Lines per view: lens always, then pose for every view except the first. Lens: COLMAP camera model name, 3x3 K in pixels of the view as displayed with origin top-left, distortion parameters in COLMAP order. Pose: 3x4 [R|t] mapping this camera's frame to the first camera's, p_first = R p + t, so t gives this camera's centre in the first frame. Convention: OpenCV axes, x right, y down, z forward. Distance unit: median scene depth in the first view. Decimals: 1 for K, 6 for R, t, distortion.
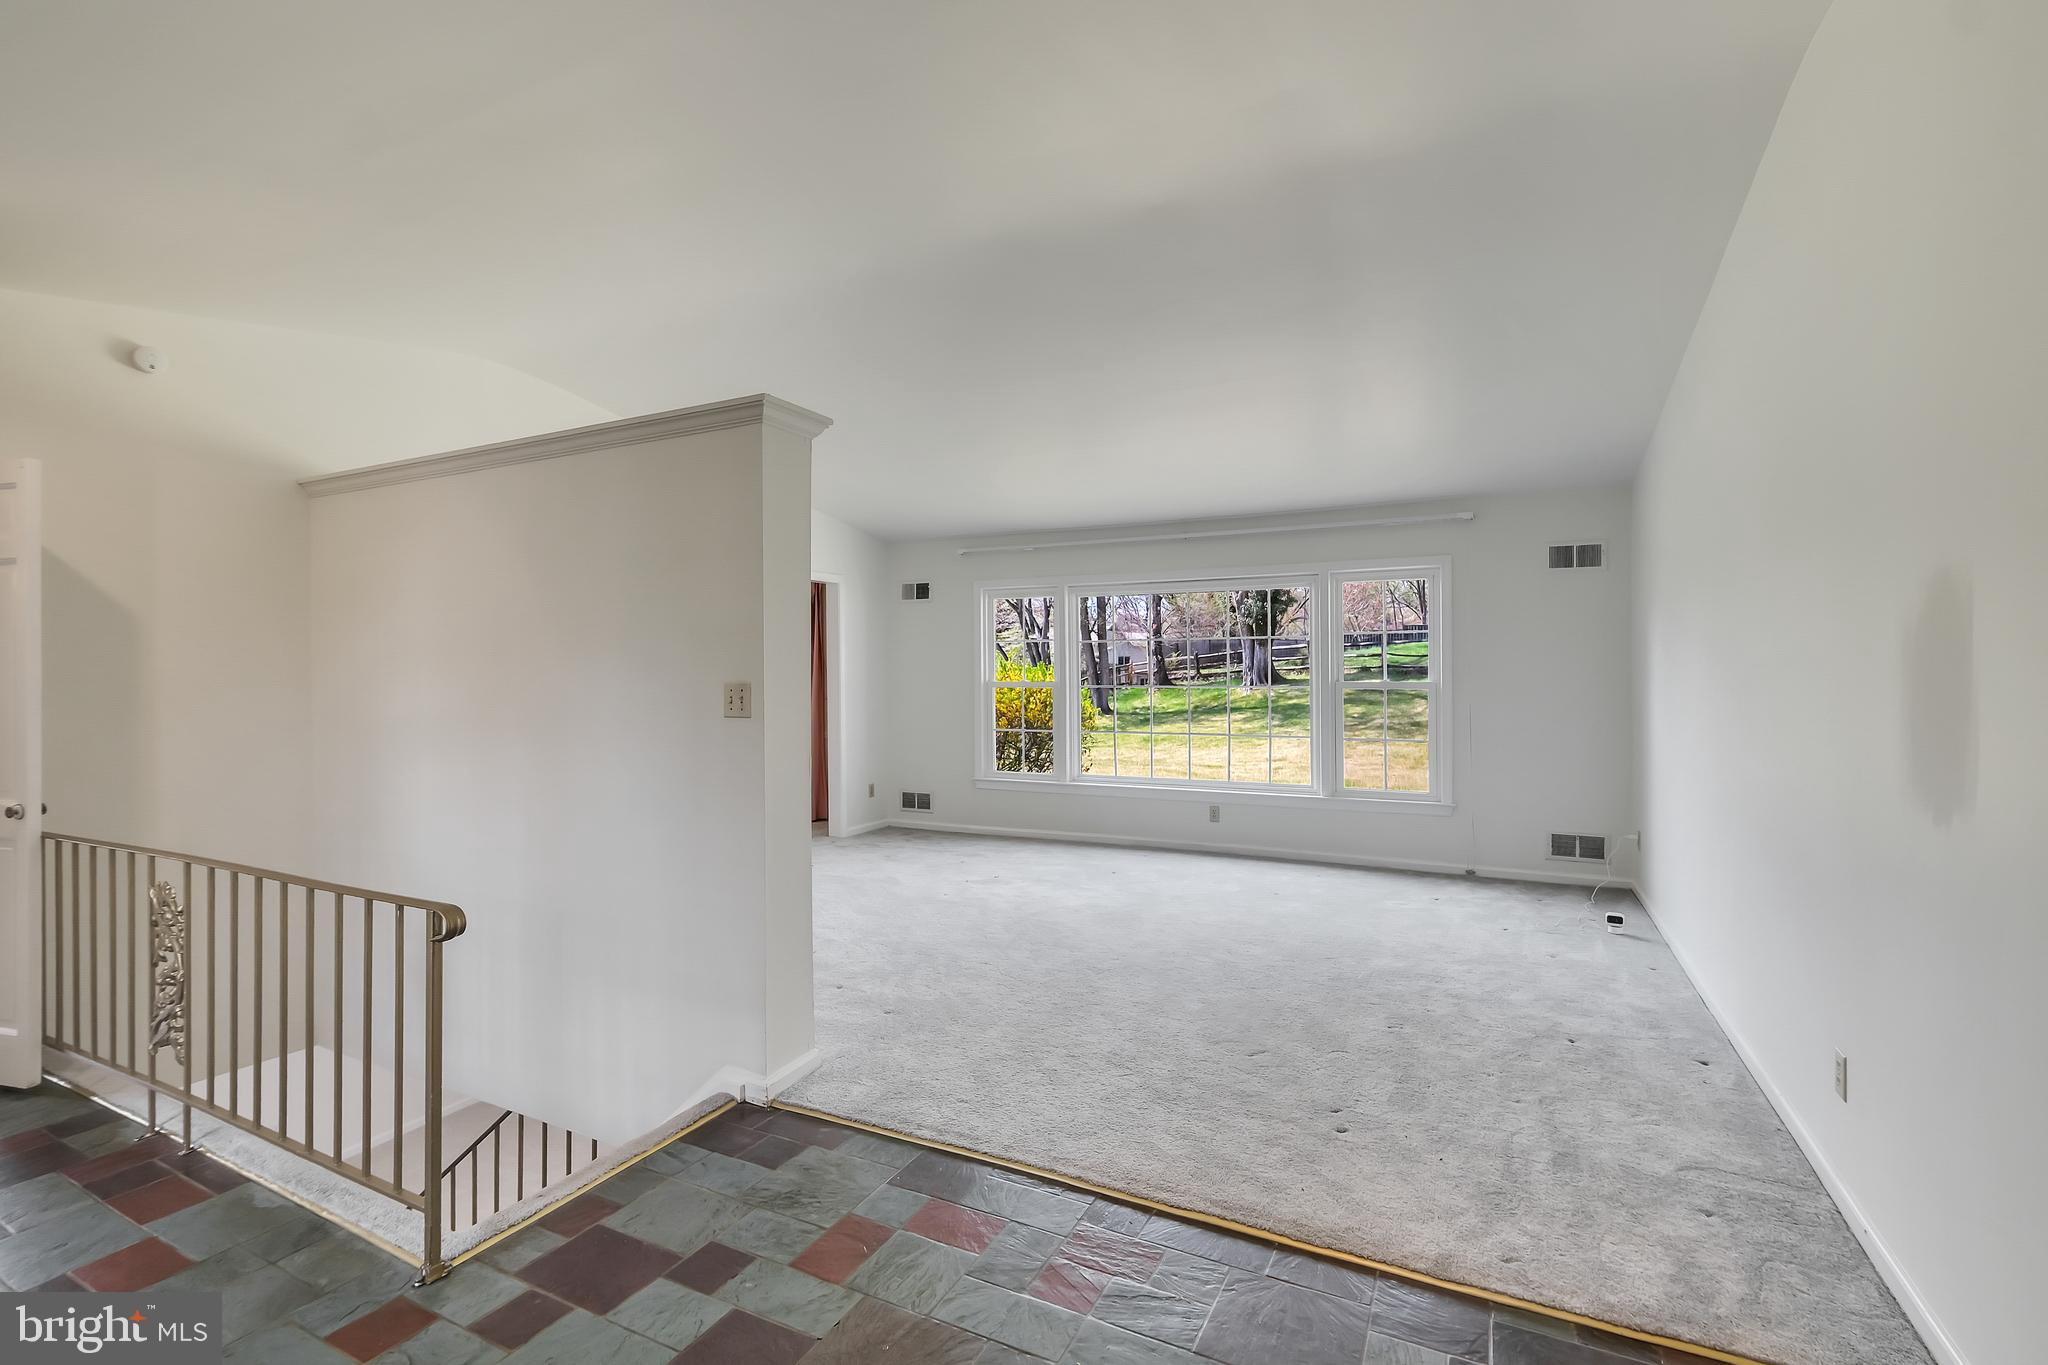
lens RADIAL K [[906.7, 0, 1037.6], [0, 906.7, 691.6], [0, 0, 1]] dist [0.001163, -0.000455]
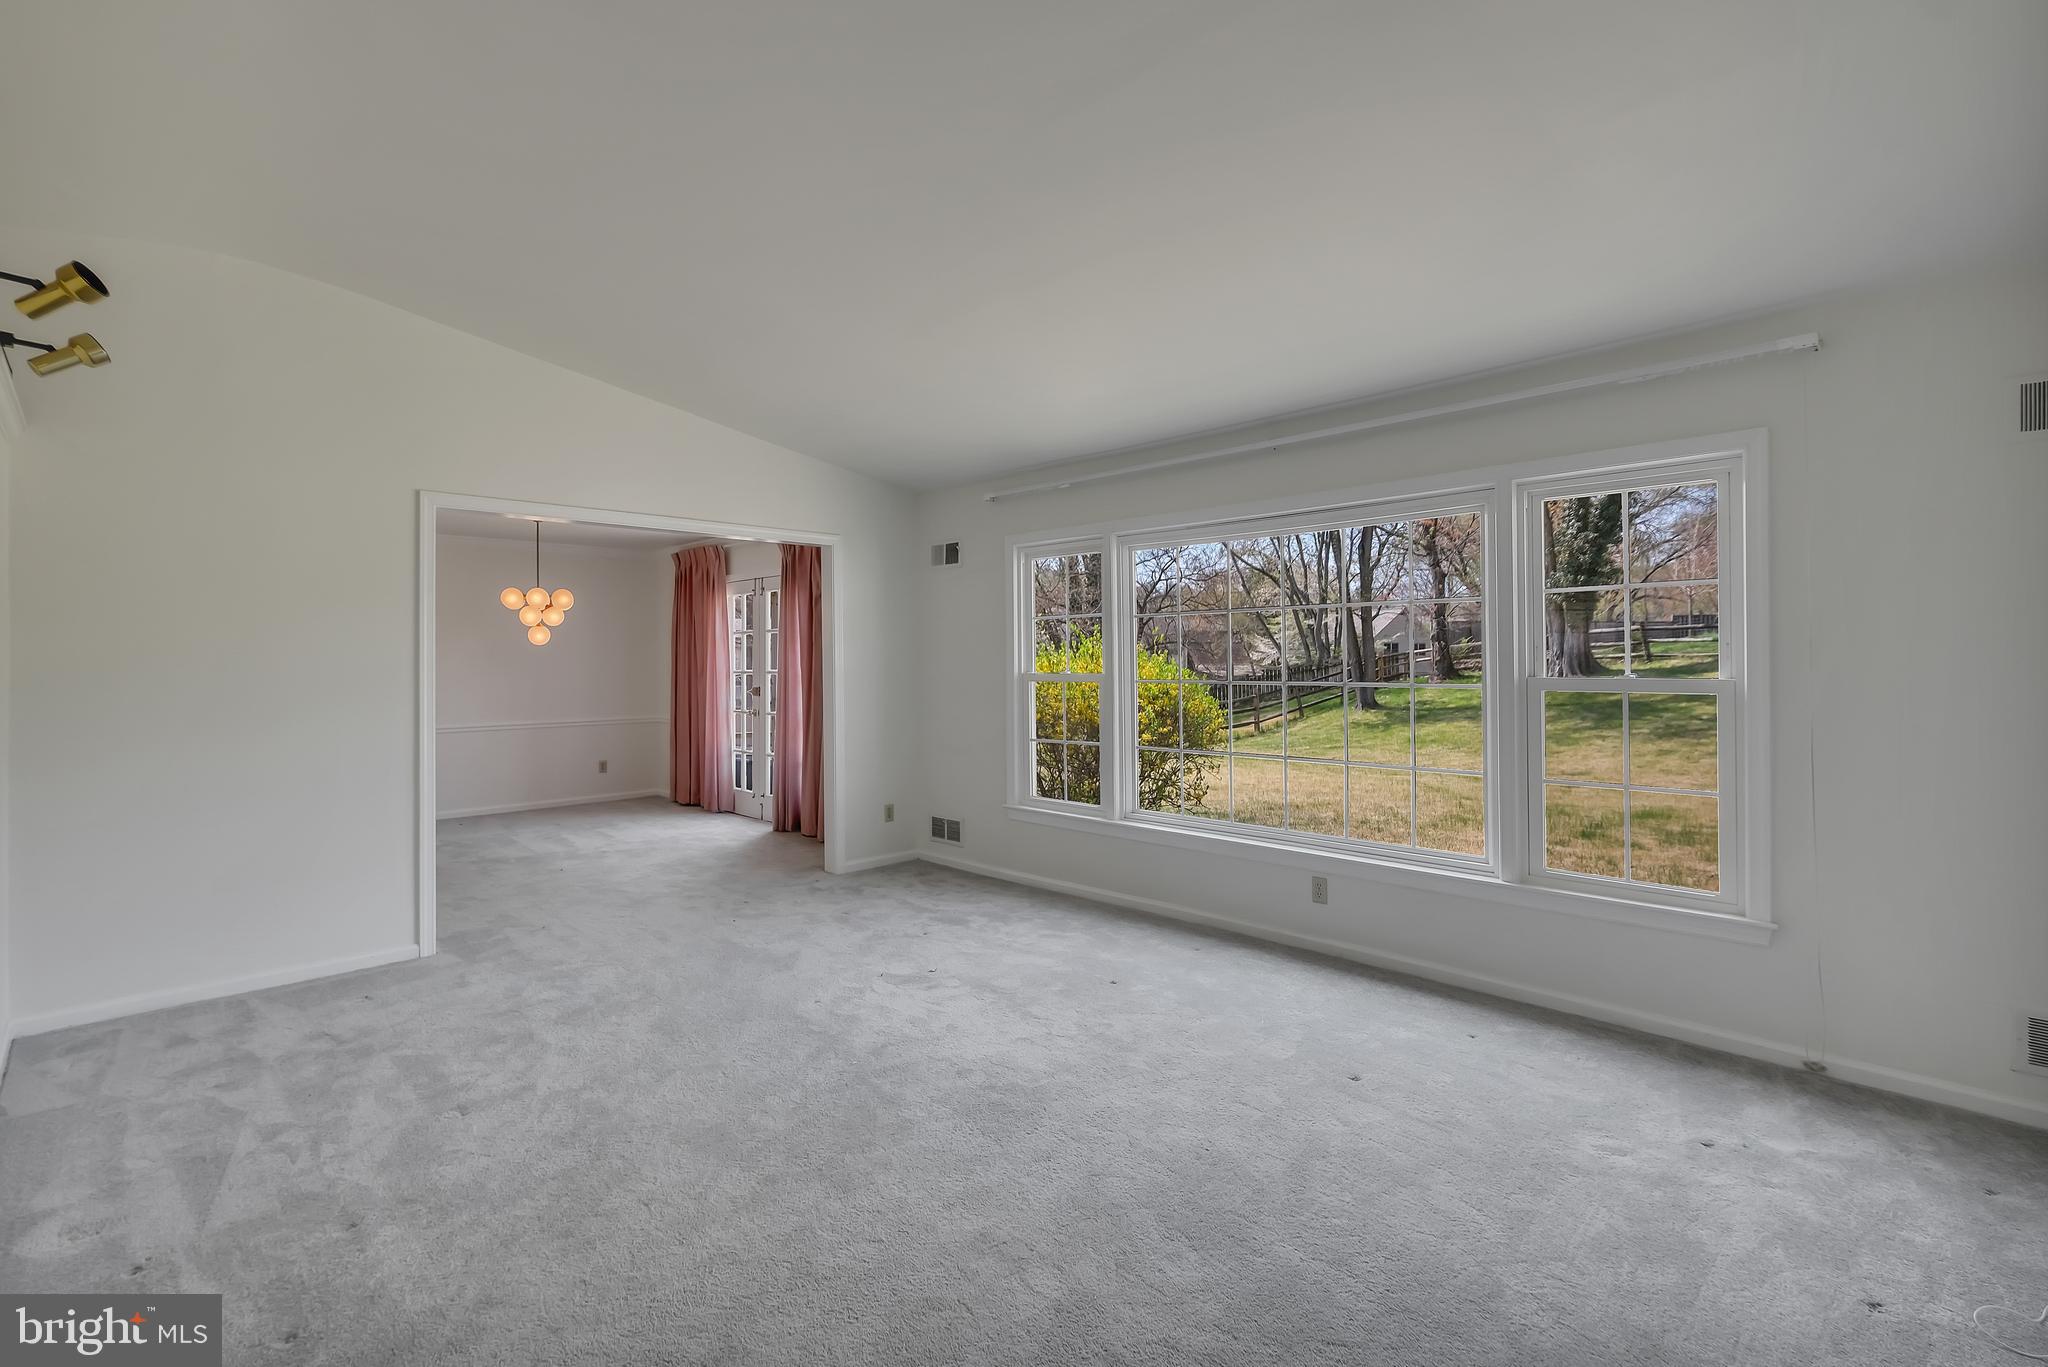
lens RADIAL K [[906.7, 0, 1028.5], [0, 906.7, 669.8], [0, 0, 1]] dist [0.001163, -0.000455]
pose [[0.948051, 0.002734, -0.318106, 0.174752], [-0.006489, 0.999921, -0.010745, -0.005741], [0.318051, 0.012251, 0.947994, 0.302071]]
